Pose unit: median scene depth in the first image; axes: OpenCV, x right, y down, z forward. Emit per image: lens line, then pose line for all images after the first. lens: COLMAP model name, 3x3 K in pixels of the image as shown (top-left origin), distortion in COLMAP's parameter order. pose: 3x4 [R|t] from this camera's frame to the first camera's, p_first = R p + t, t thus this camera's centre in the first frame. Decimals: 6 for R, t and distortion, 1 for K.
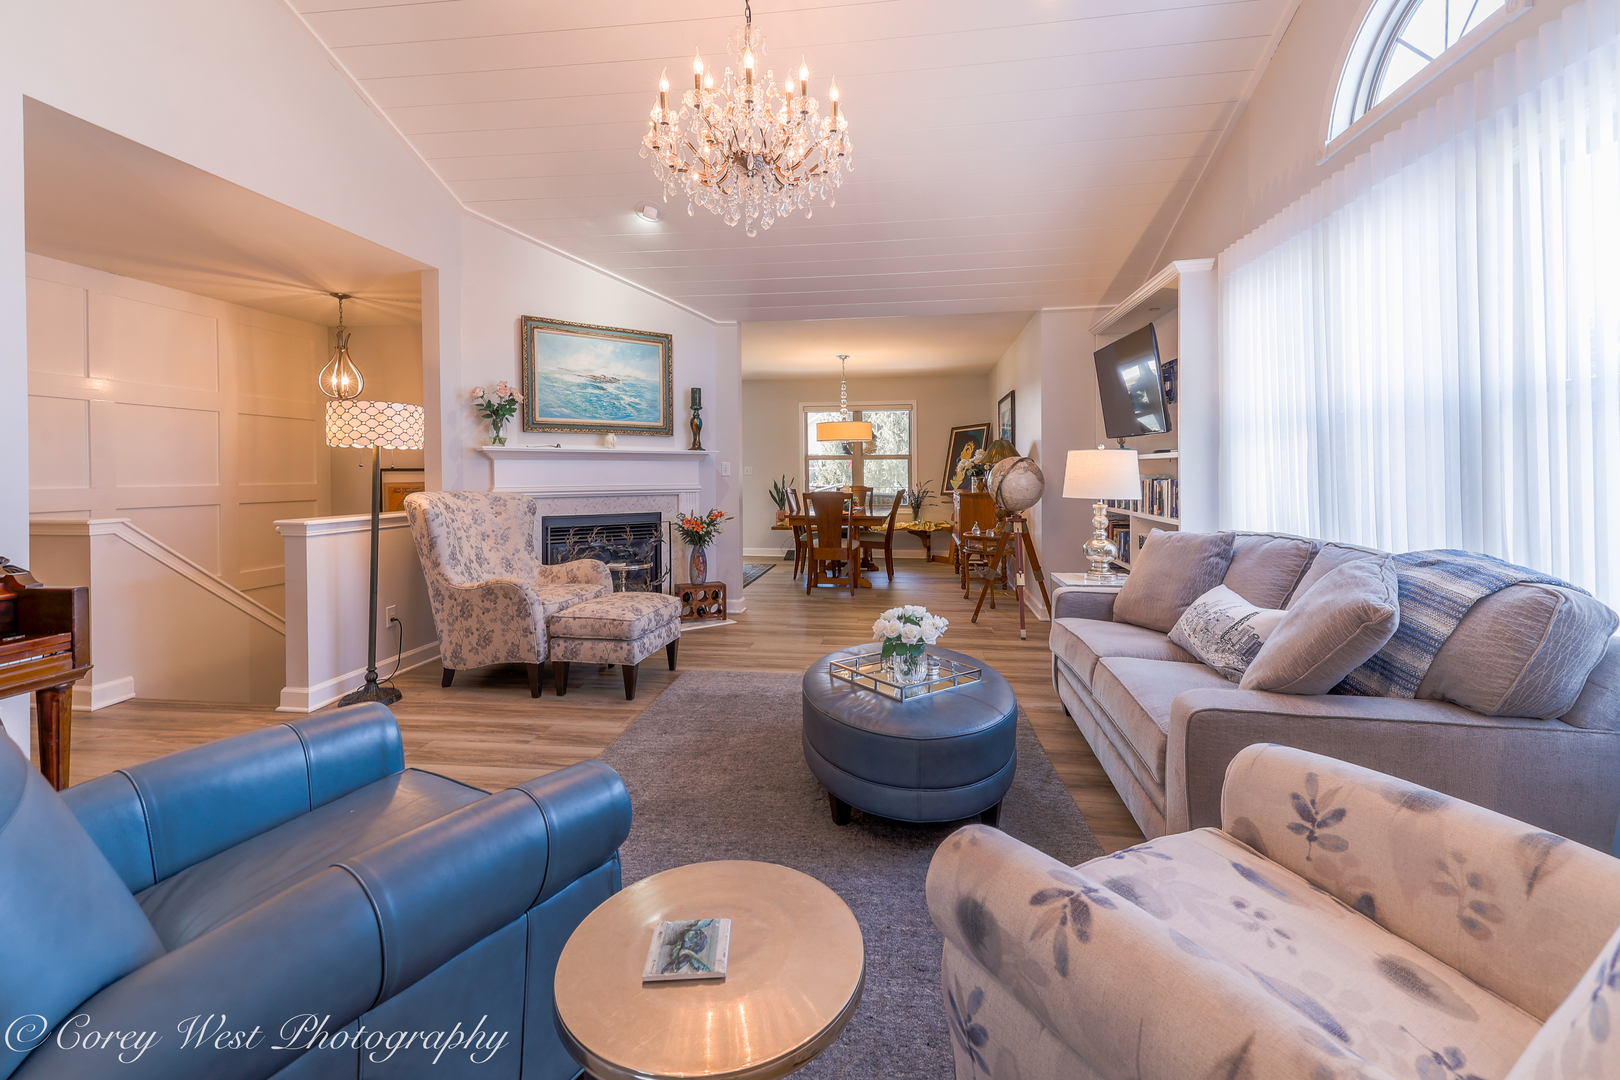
lens RADIAL K [[695.8, 0, 810.4], [0, 695.8, 475.8], [0, 0, 1]] dist [0.032094, -0.011612]
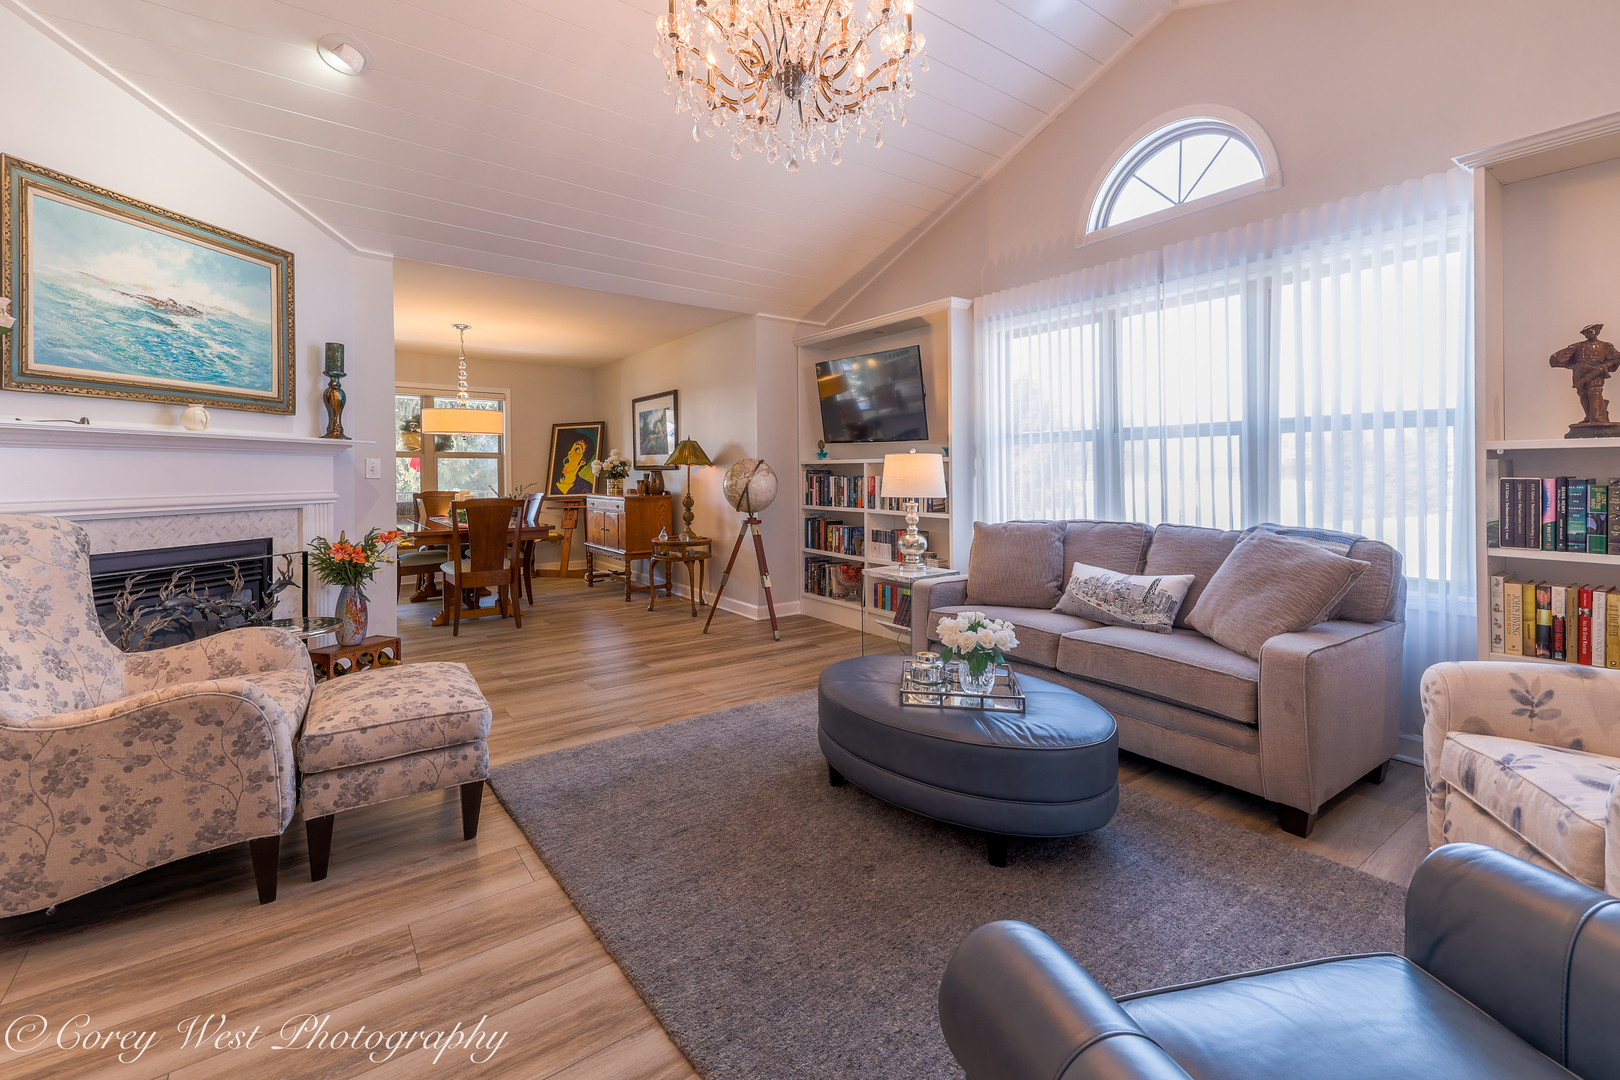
lens RADIAL K [[695.8, 0, 810.4], [0, 695.8, 475.8], [0, 0, 1]] dist [0.032094, -0.011612]
pose [[0.708994, -0.000807, 0.705214, -0.343814], [0.002963, 0.999994, -0.001834, 0.000079], [-0.705208, 0.003390, 0.708993, 0.240137]]
